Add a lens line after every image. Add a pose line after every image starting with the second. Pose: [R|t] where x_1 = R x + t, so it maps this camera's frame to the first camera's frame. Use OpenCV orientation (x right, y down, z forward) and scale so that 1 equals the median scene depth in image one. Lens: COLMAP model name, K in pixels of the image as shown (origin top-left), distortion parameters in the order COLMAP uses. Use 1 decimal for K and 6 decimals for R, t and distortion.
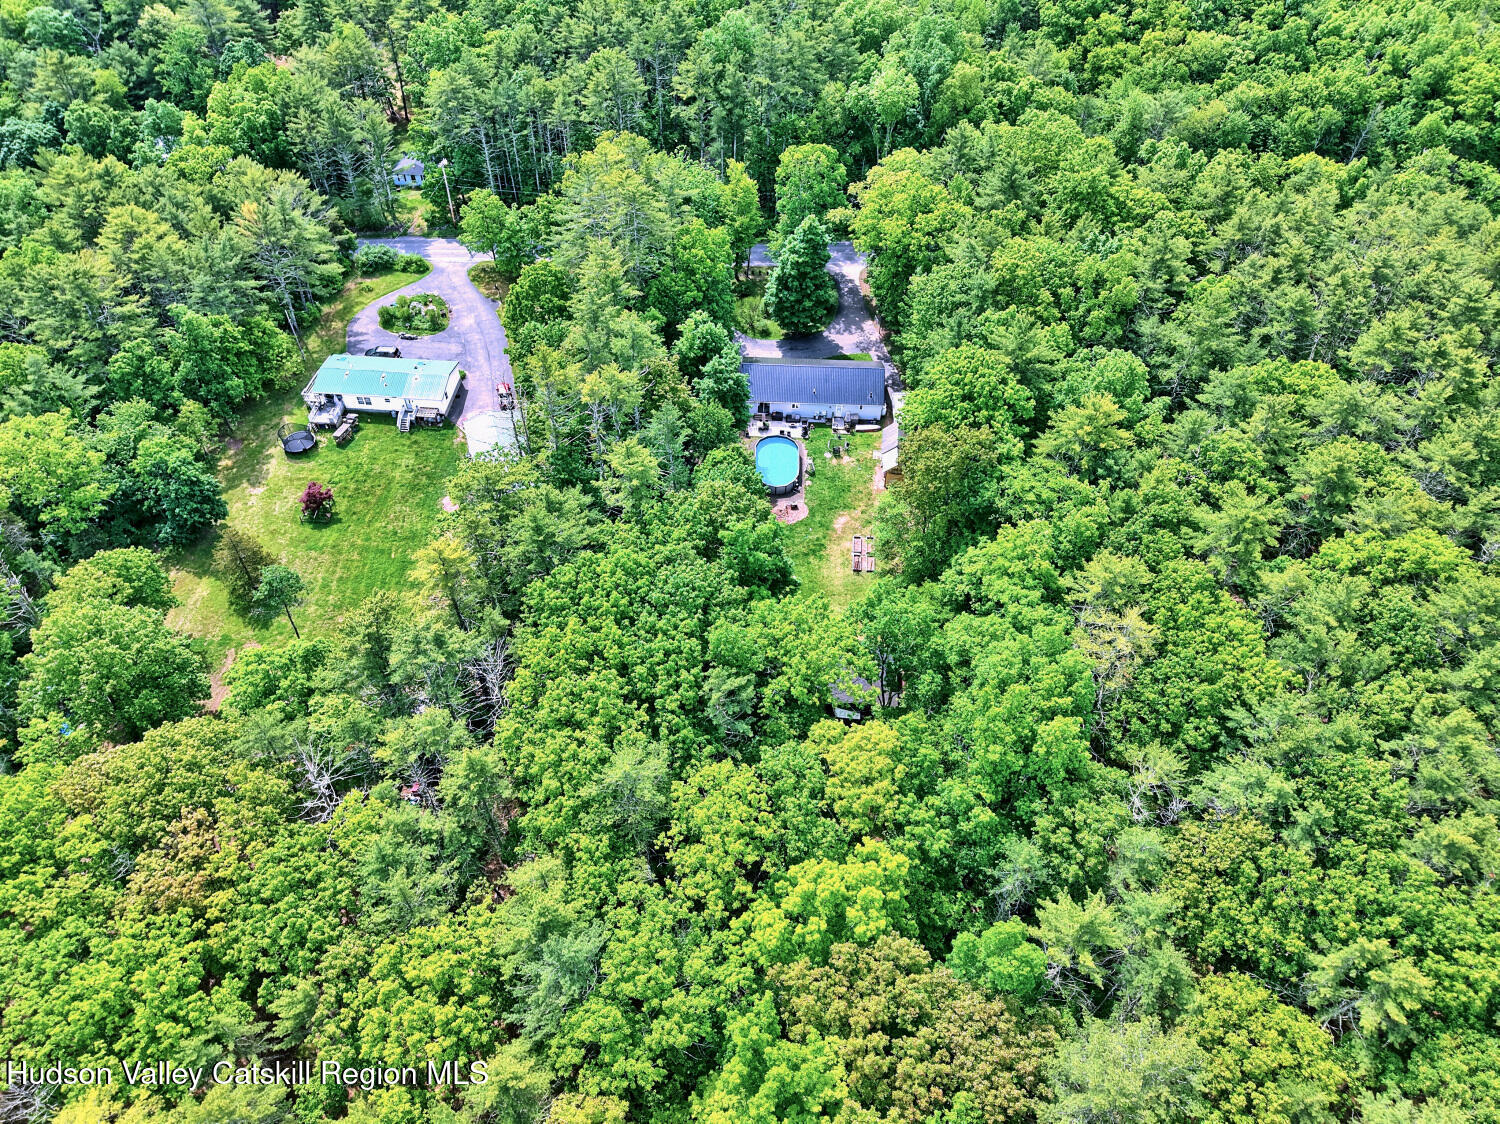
lens RADIAL K [[1138.1, 0, 750.0], [0, 1138.1, 562.0], [0, 0, 1]] dist [0.073354, -0.079551]
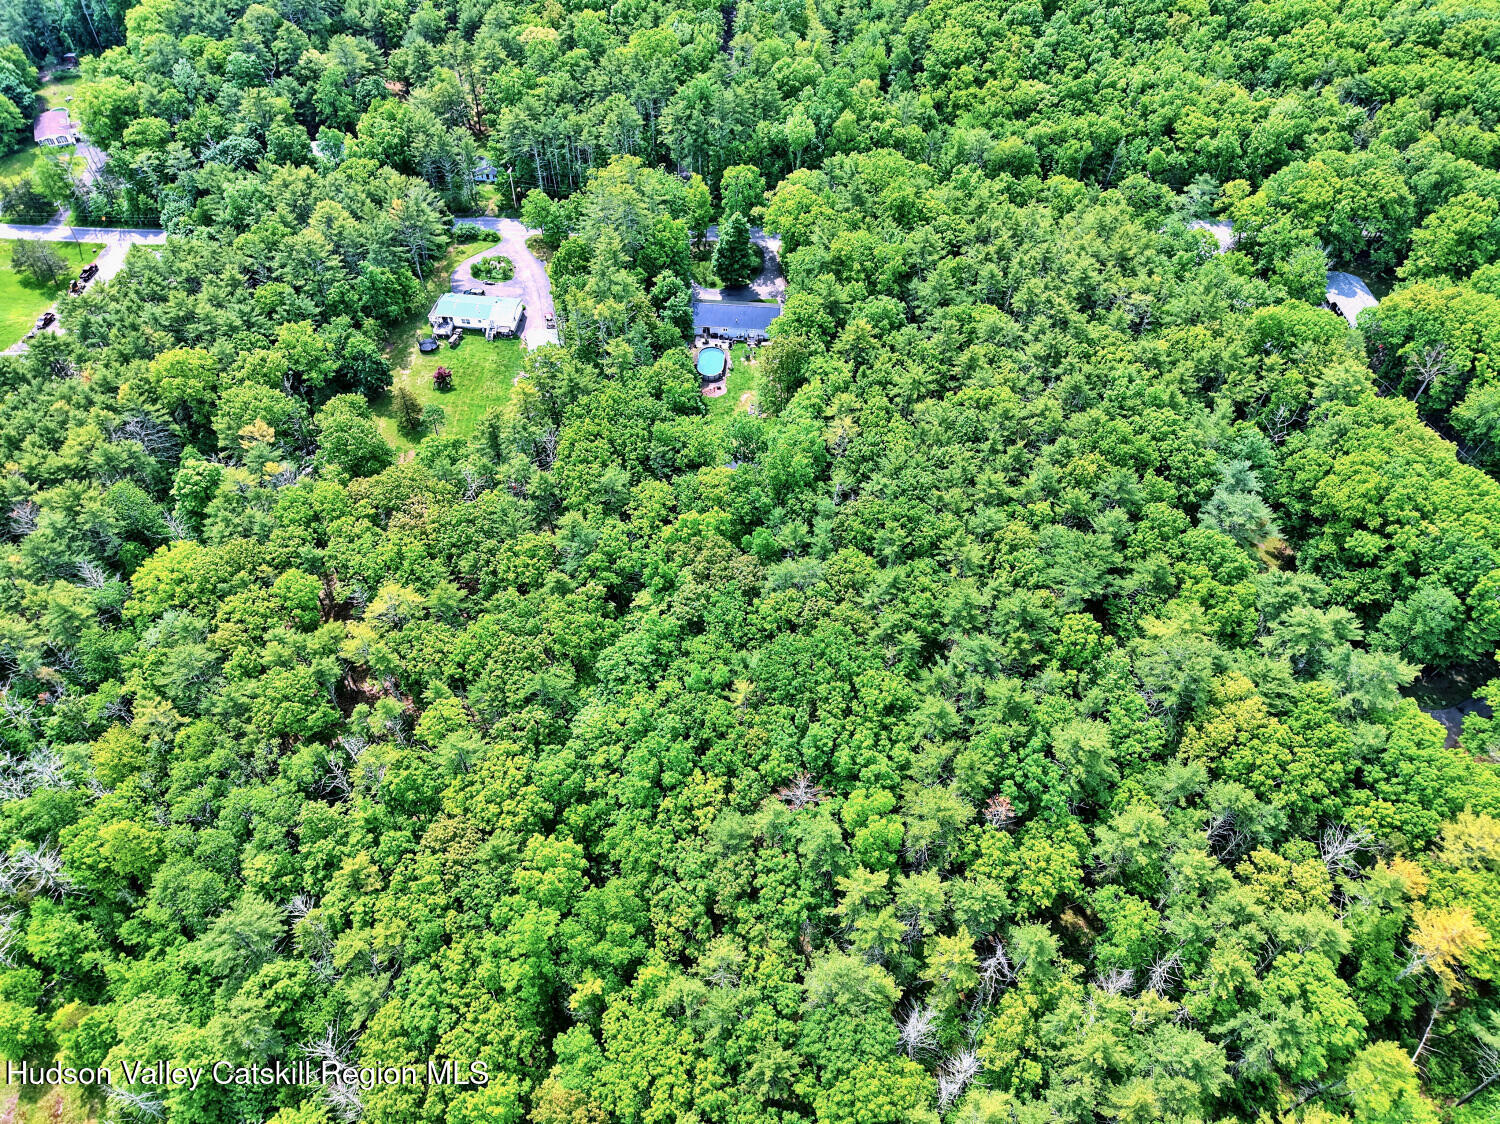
lens RADIAL K [[1138.1, 0, 750.0], [0, 1138.1, 562.0], [0, 0, 1]] dist [0.073354, -0.079551]
pose [[0.999609, 0.021592, -0.017780, 0.111590], [-0.020907, 0.999065, 0.037830, 0.135401], [0.018580, -0.037444, 0.999126, -0.658957]]
